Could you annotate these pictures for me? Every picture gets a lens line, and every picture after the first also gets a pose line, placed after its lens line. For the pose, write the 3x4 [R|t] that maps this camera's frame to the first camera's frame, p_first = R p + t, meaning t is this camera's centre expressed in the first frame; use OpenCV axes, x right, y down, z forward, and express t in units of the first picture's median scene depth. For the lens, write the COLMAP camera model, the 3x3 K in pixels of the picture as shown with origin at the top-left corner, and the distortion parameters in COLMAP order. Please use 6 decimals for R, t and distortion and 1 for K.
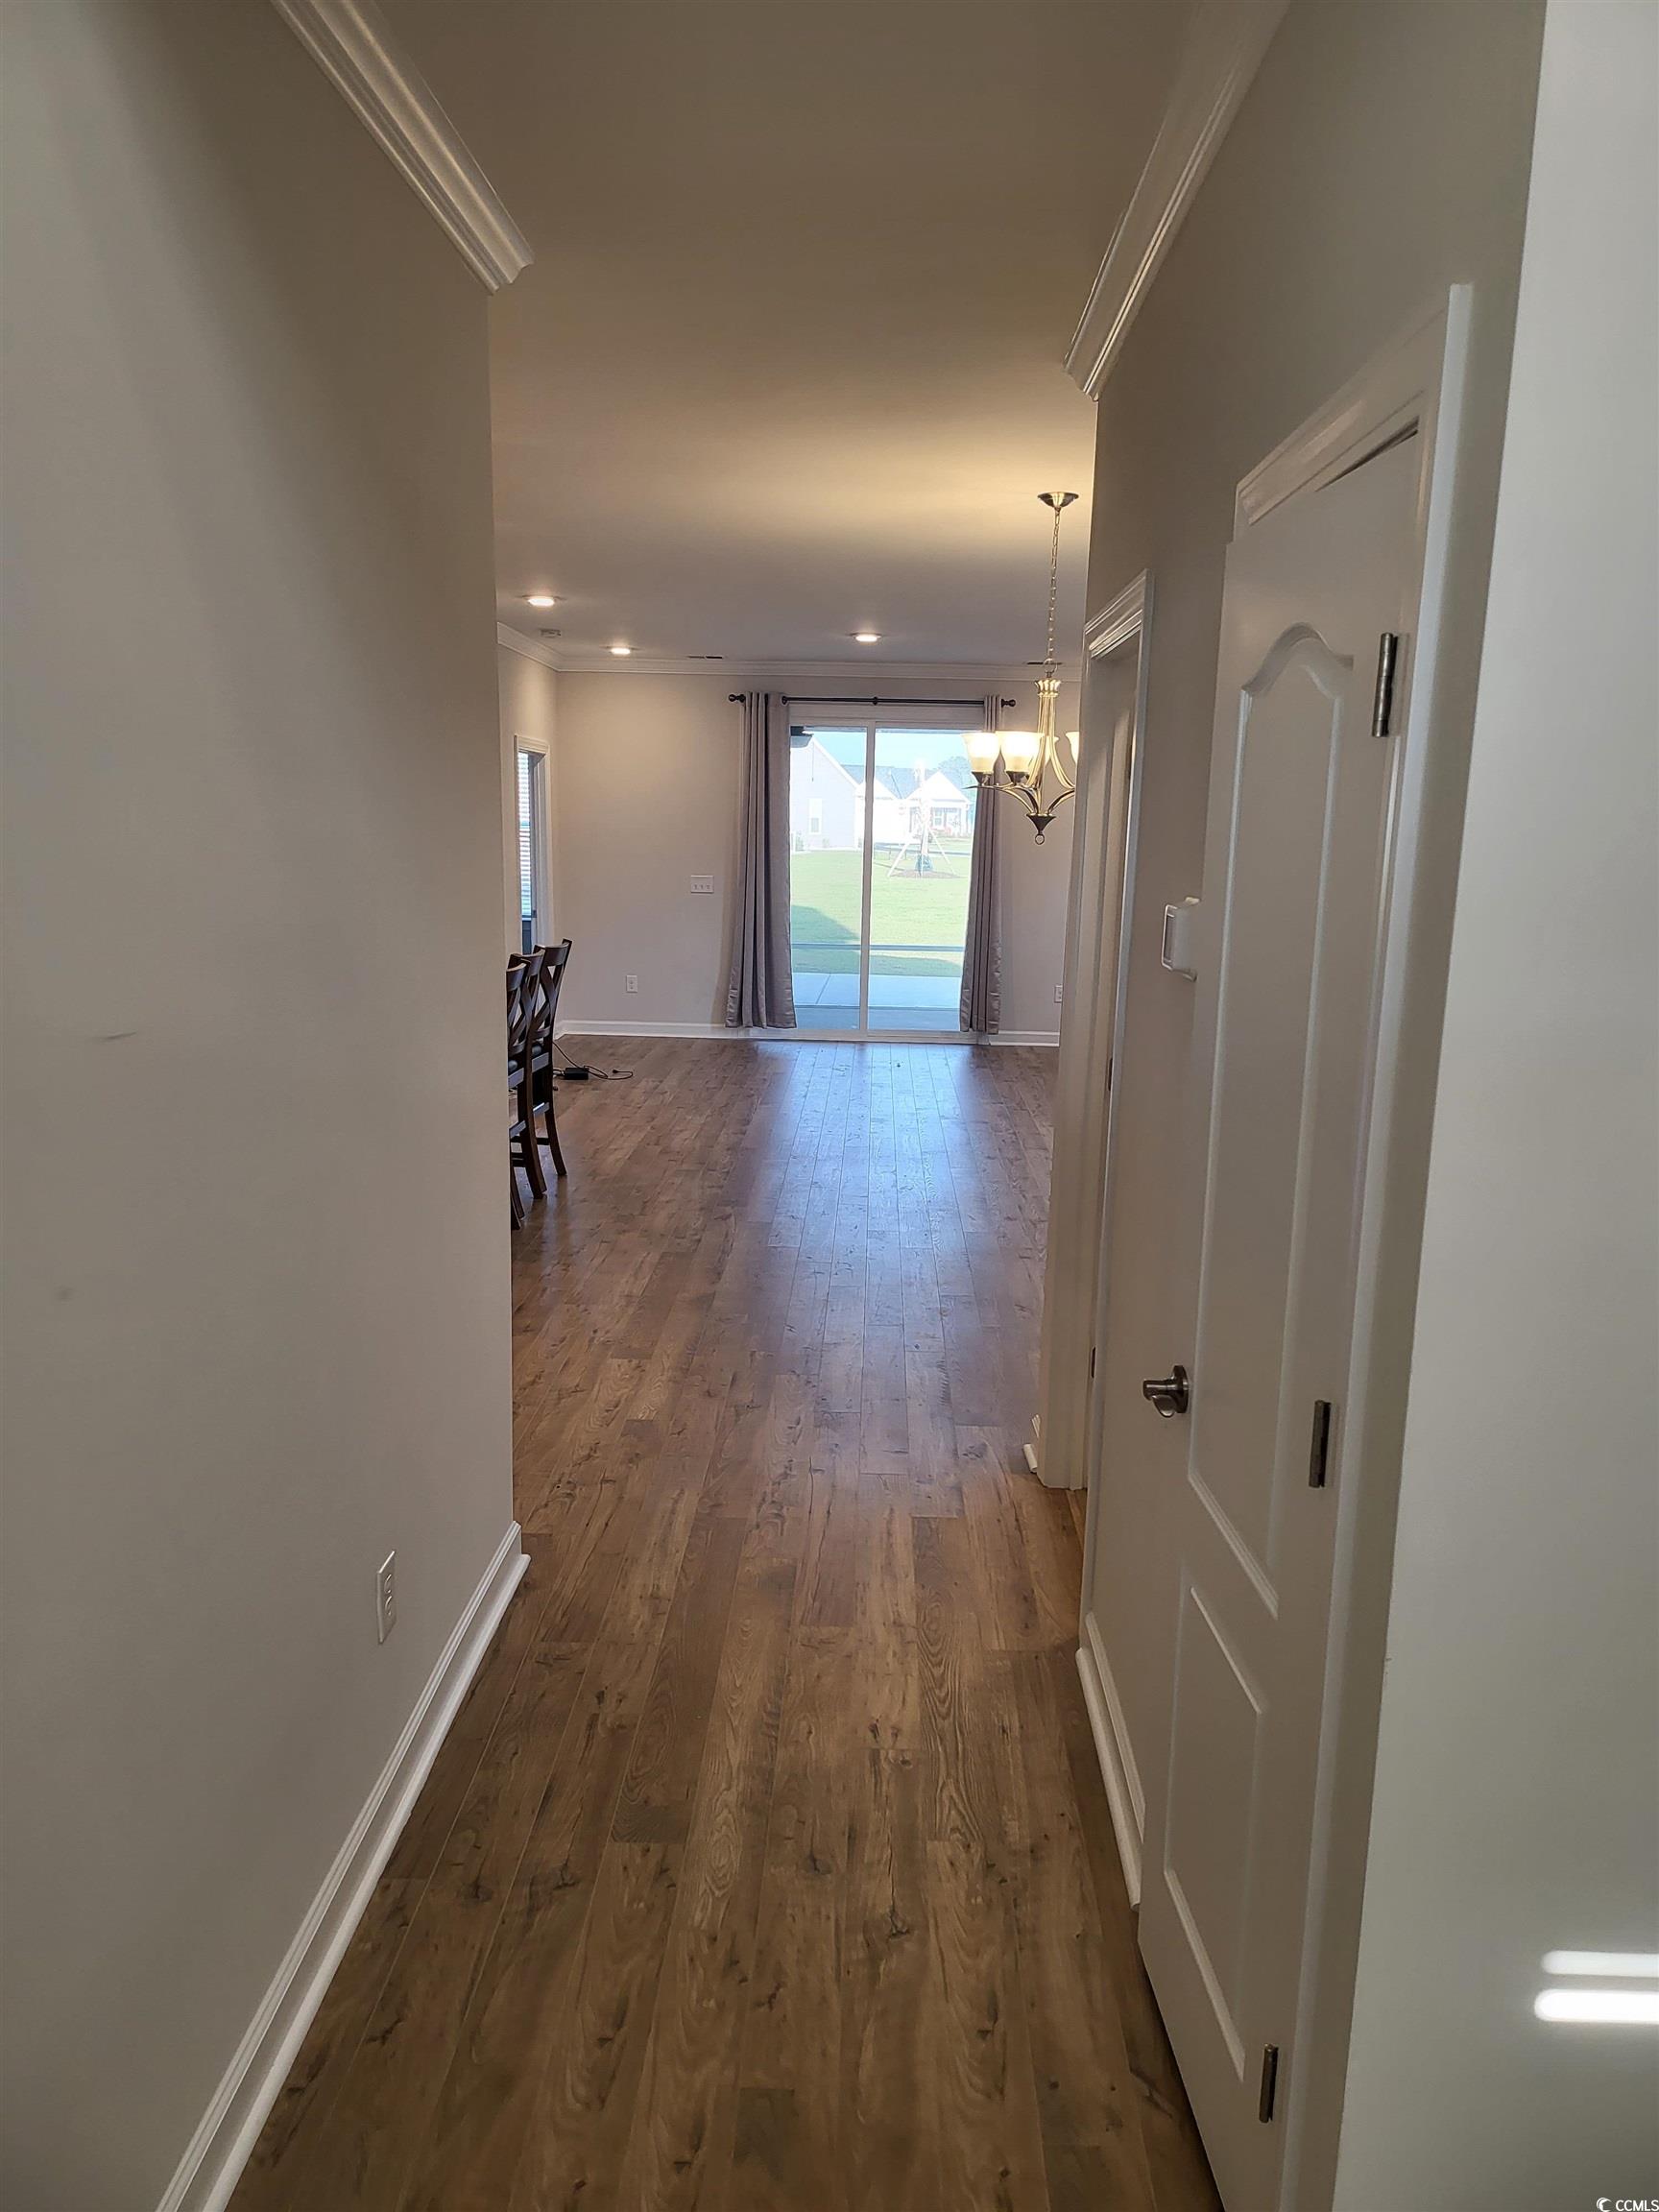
lens RADIAL K [[1580.1, 0, 830.0], [0, 1580.1, 1069.3], [0, 0, 1]] dist [0.115510, -0.075937]
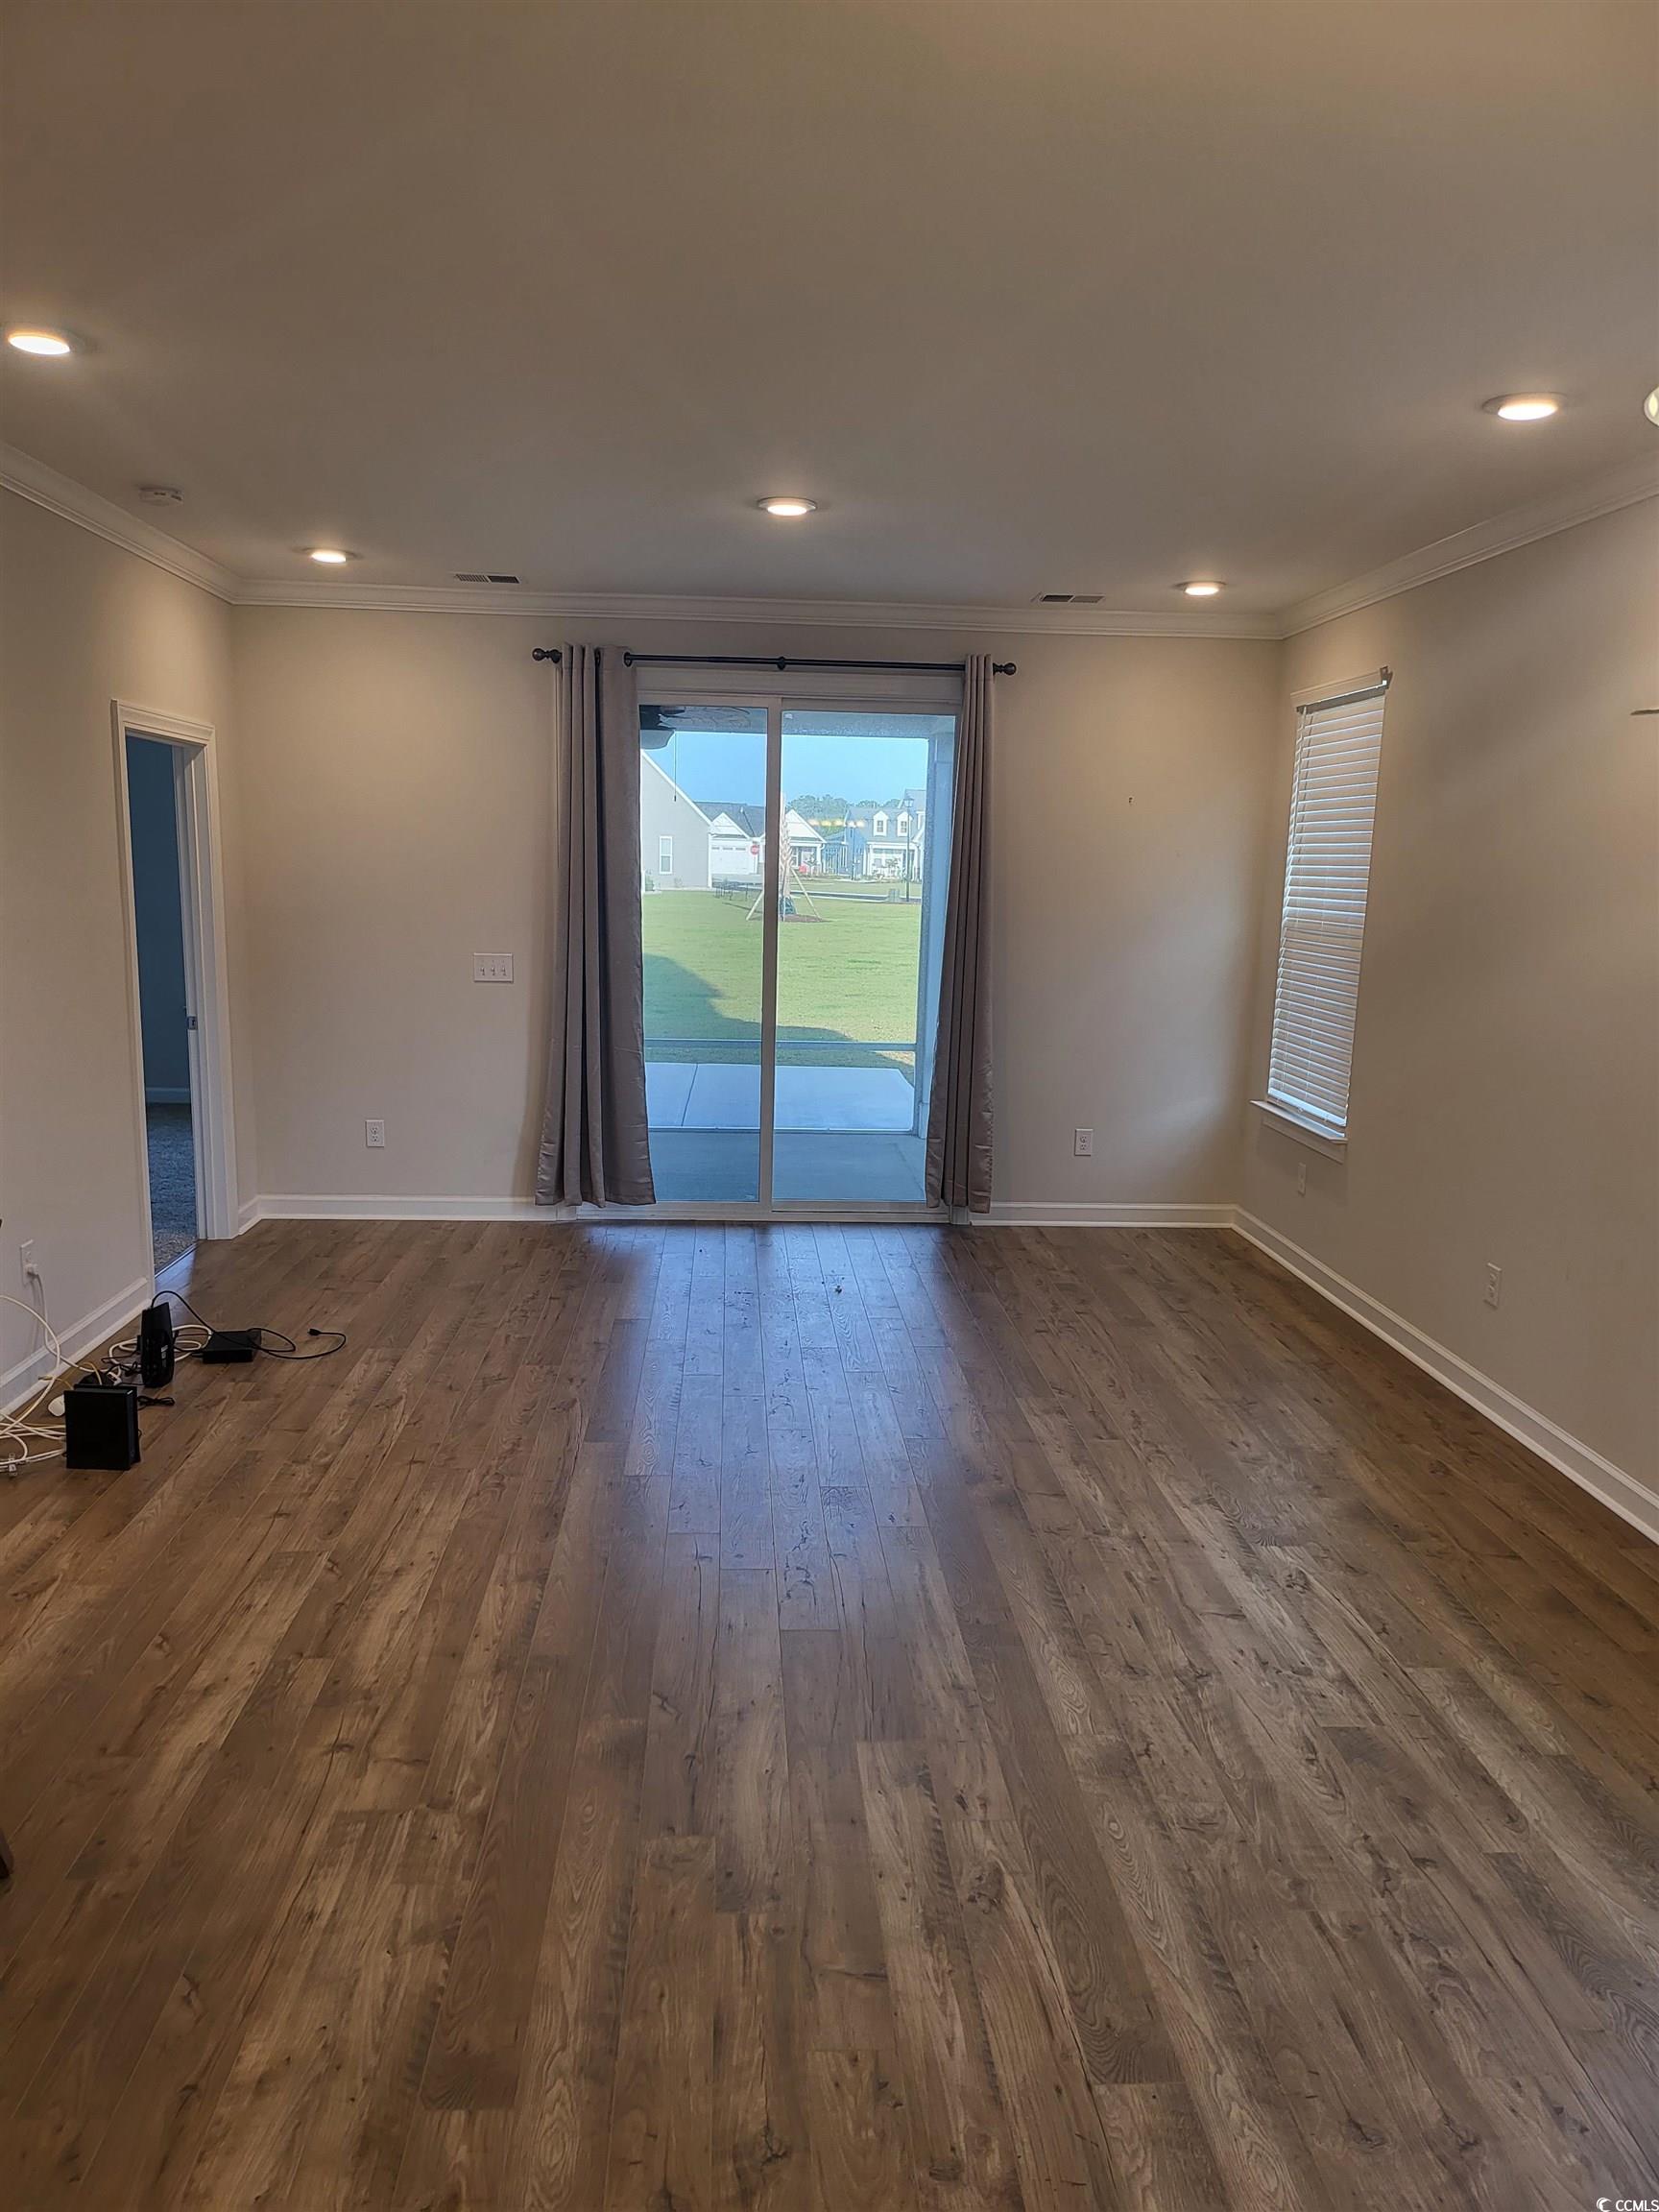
lens RADIAL K [[1580.1, 0, 830.0], [0, 1580.1, 1069.3], [0, 0, 1]] dist [0.115510, -0.075937]
pose [[0.995451, -0.011357, 0.094591, -0.011323], [0.013599, 0.999641, -0.023089, -0.062515], [-0.094295, 0.024270, 0.995248, 0.388649]]
